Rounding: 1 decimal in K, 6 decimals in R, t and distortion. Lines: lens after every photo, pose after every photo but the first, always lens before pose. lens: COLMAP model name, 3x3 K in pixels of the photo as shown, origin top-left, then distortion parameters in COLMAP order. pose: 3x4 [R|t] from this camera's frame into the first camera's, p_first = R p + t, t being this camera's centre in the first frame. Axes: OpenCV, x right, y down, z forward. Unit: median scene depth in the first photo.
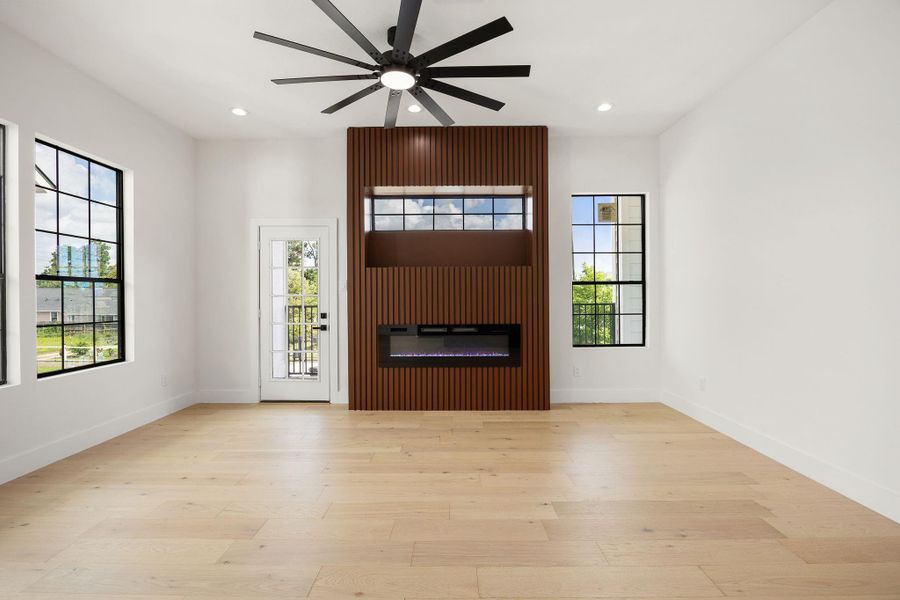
lens RADIAL K [[401.1, 0, 451.1], [0, 401.1, 299.3], [0, 0, 1]] dist [-0.011010, -0.000144]
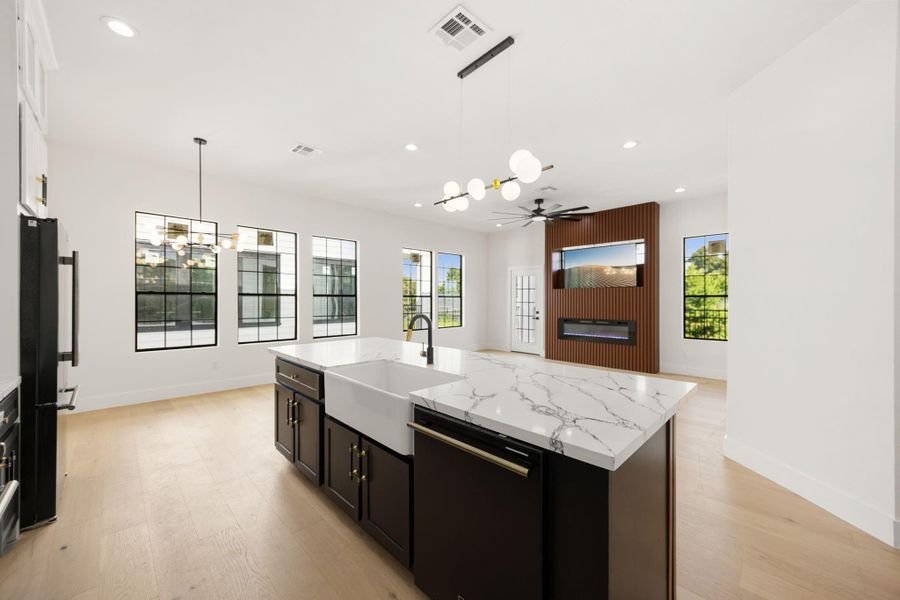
lens RADIAL K [[342.2, 0, 449.7], [0, 342.2, 299.7], [0, 0, 1]] dist [-0.001393, -0.000159]
pose [[0.710938, 0.004898, -0.703238, 0.631010], [-0.006502, 0.999979, 0.000392, -0.023671], [0.703225, 0.004294, 0.710955, -0.591174]]
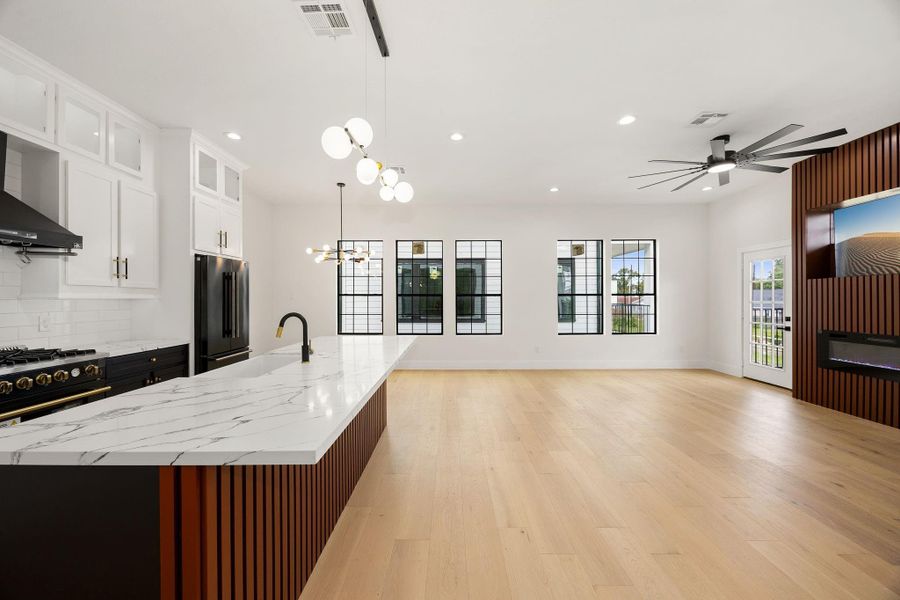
lens RADIAL K [[342.2, 0, 449.7], [0, 342.2, 299.7], [0, 0, 1]] dist [-0.001393, -0.000159]
pose [[0.007740, 0.005193, -0.999957, 0.775040], [-0.001271, 0.999986, 0.005183, -0.024220], [0.999969, 0.001231, 0.007747, -0.048619]]
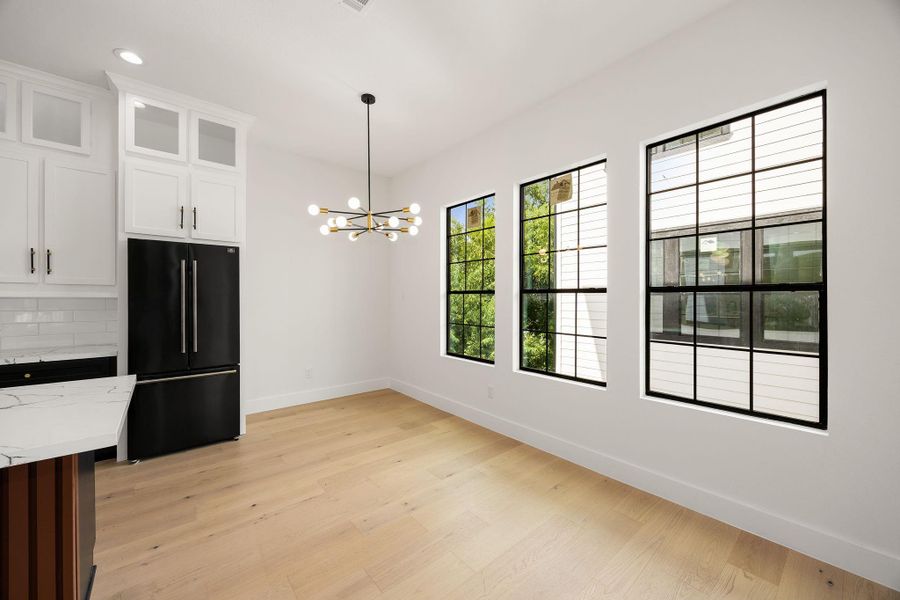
lens RADIAL K [[345.9, 0, 449.1], [0, 345.9, 299.2], [0, 0, 1]] dist [-0.001819, -0.000013]
pose [[-0.760786, 0.001607, -0.649001, -0.101962], [-0.001928, 0.999987, 0.004736, -0.022274], [0.649000, 0.004855, -0.760773, 0.213640]]
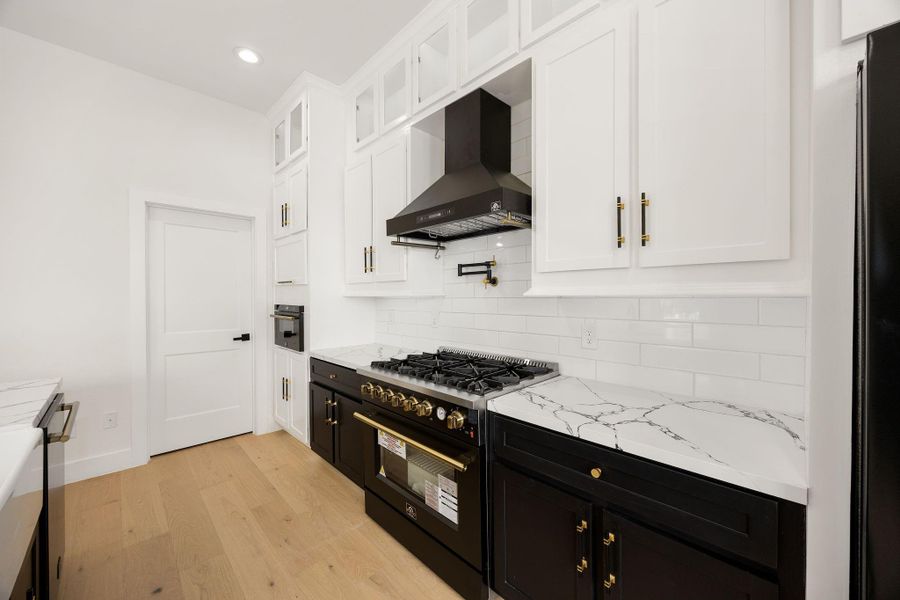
lens RADIAL K [[342.2, 0, 449.7], [0, 342.2, 299.7], [0, 0, 1]] dist [-0.001393, -0.000159]
pose [[-0.704277, -0.002814, 0.709919, -0.044495], [0.004813, 0.999950, 0.008738, -0.021954], [-0.709909, 0.009571, -0.704229, -0.414576]]
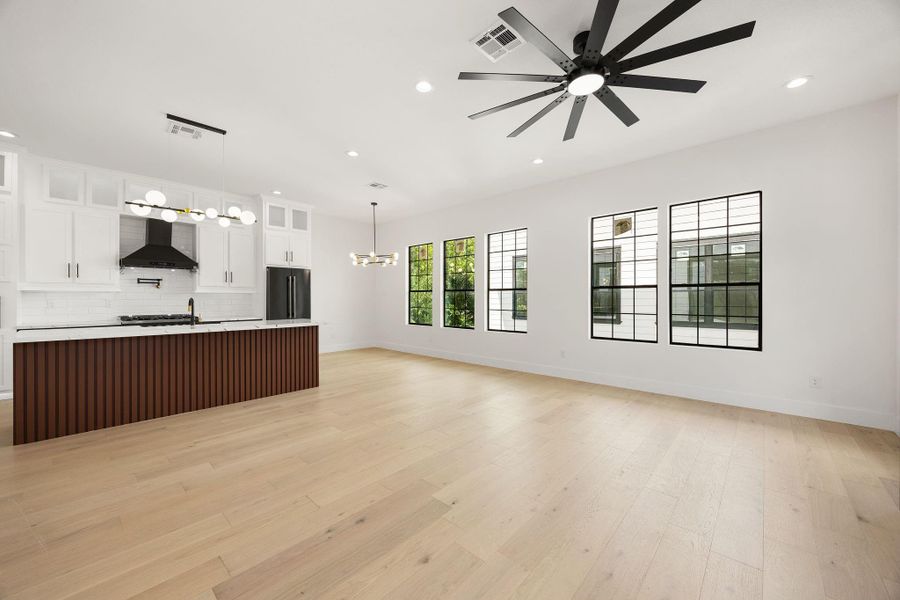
lens RADIAL K [[342.2, 0, 449.7], [0, 342.2, 299.7], [0, 0, 1]] dist [-0.001393, -0.000159]
pose [[-0.670107, 0.007283, -0.742229, 0.480538], [0.000255, 0.999954, 0.009582, -0.007294], [0.742264, 0.006232, -0.670078, 0.854554]]
